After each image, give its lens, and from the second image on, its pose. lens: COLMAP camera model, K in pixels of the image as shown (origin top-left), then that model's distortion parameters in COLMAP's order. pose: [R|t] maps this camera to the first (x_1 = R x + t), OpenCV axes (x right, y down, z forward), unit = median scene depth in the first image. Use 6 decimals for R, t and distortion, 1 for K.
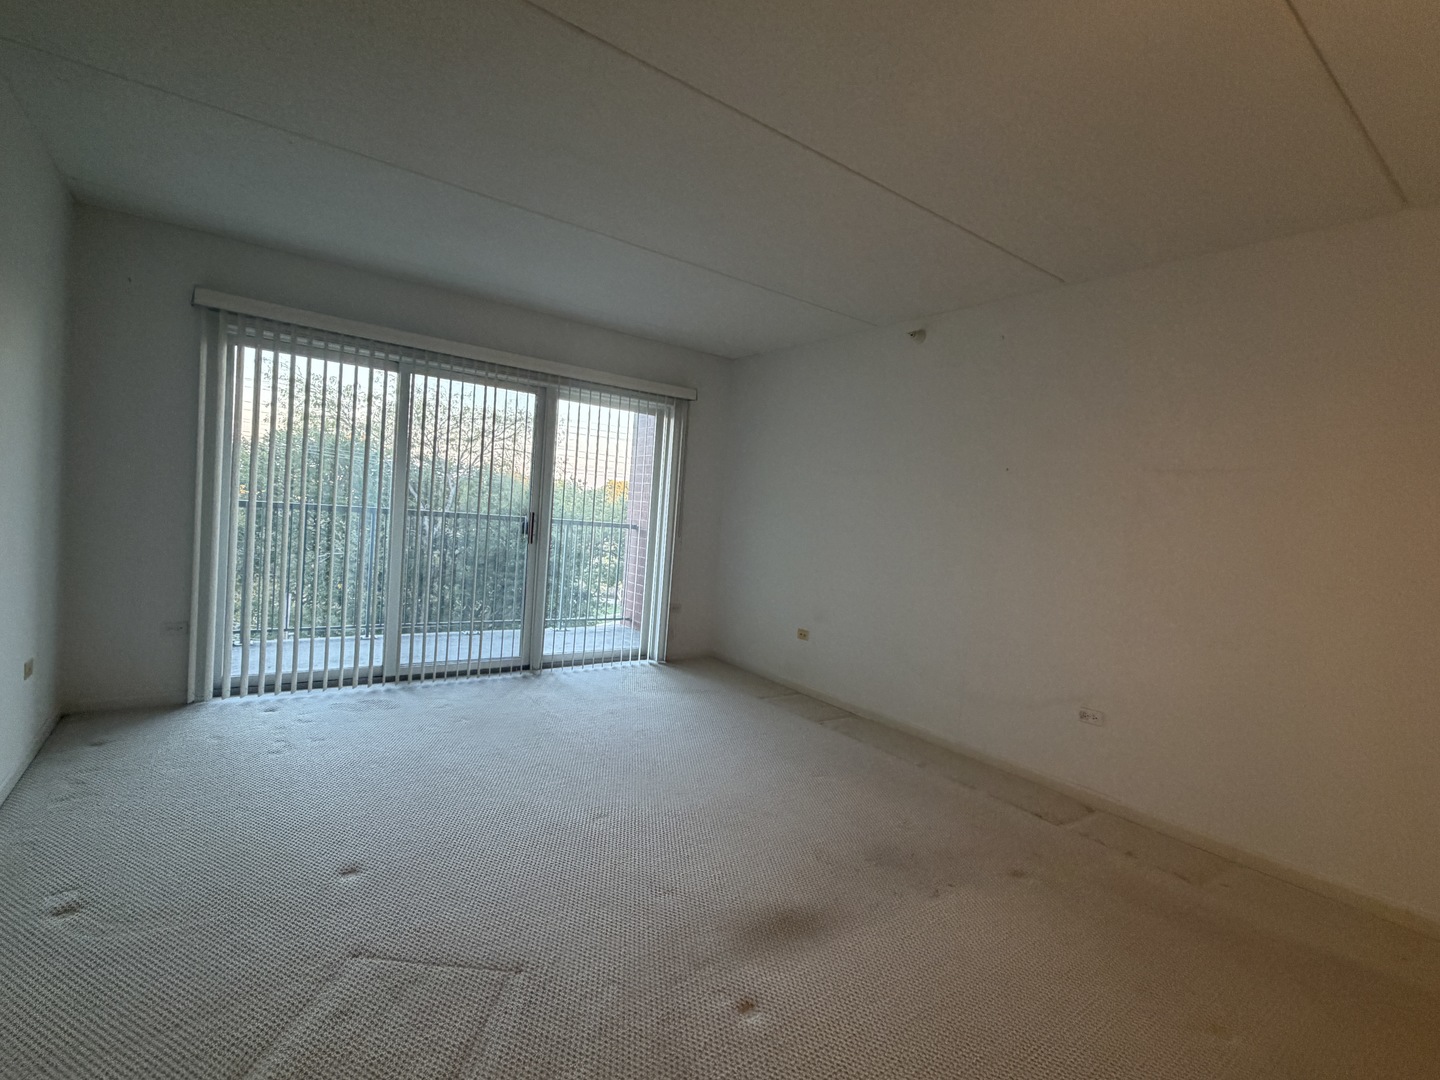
lens RADIAL K [[668.8, 0, 720.0], [0, 668.8, 540.0], [0, 0, 1]] dist [-0.000425, -0.000019]
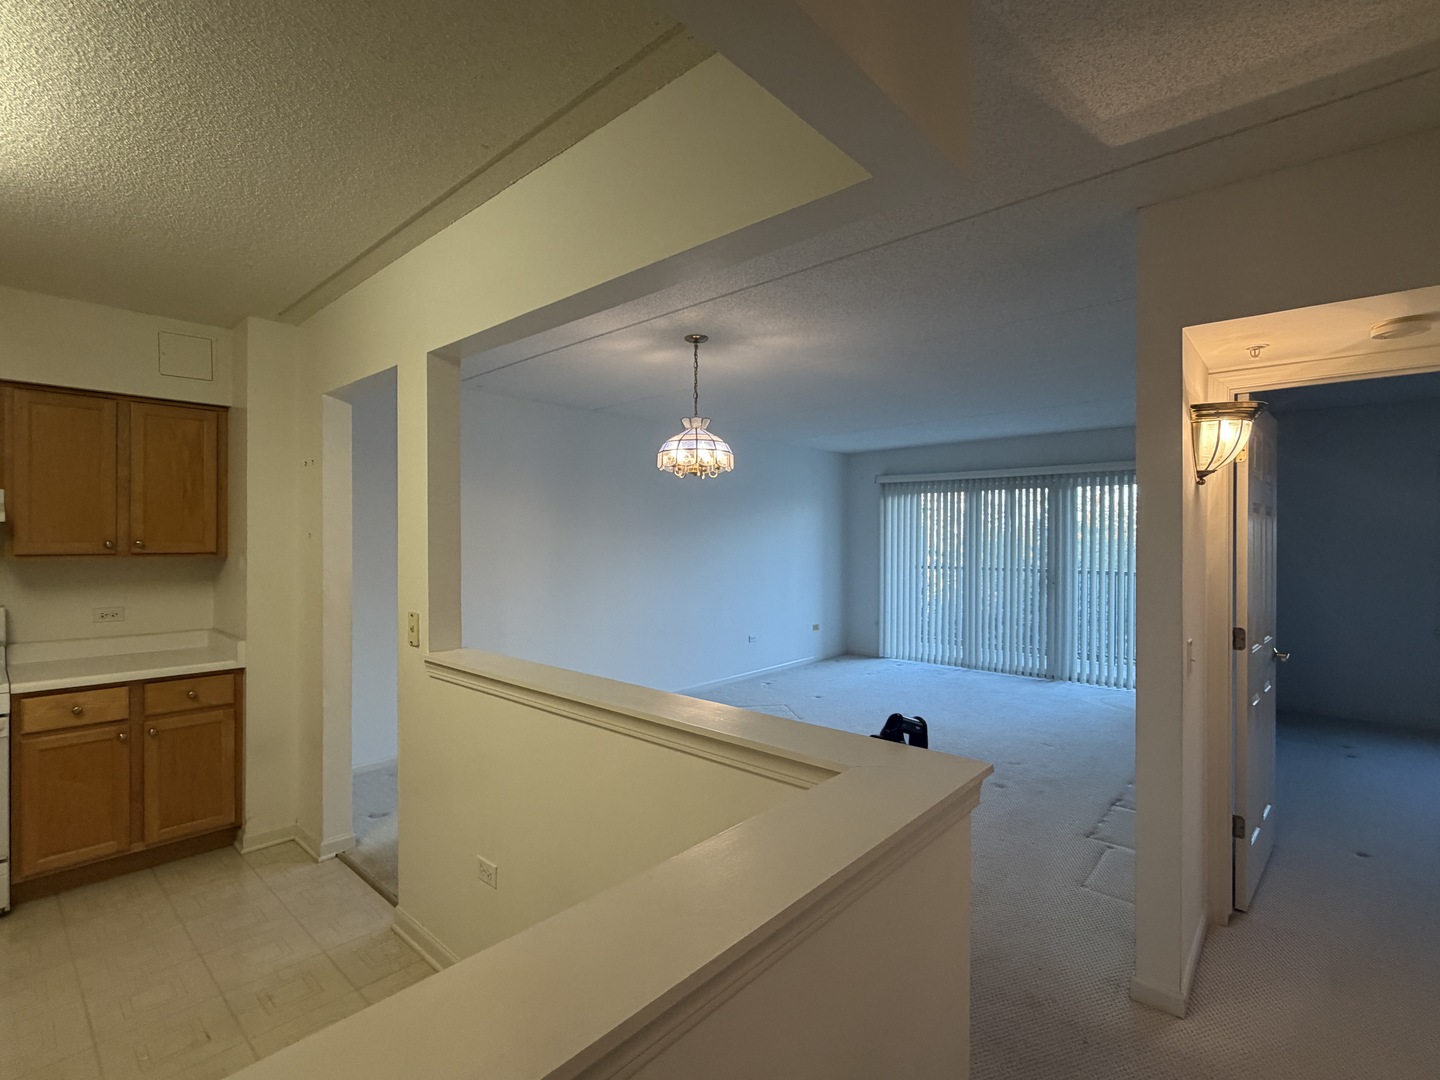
lens RADIAL K [[668.8, 0, 720.0], [0, 668.8, 540.0], [0, 0, 1]] dist [-0.000425, -0.000019]
pose [[0.208010, -0.068910, -0.975696, 1.350345], [-0.038869, 0.996145, -0.078640, 0.047201], [0.977354, 0.054282, 0.204530, -0.011773]]
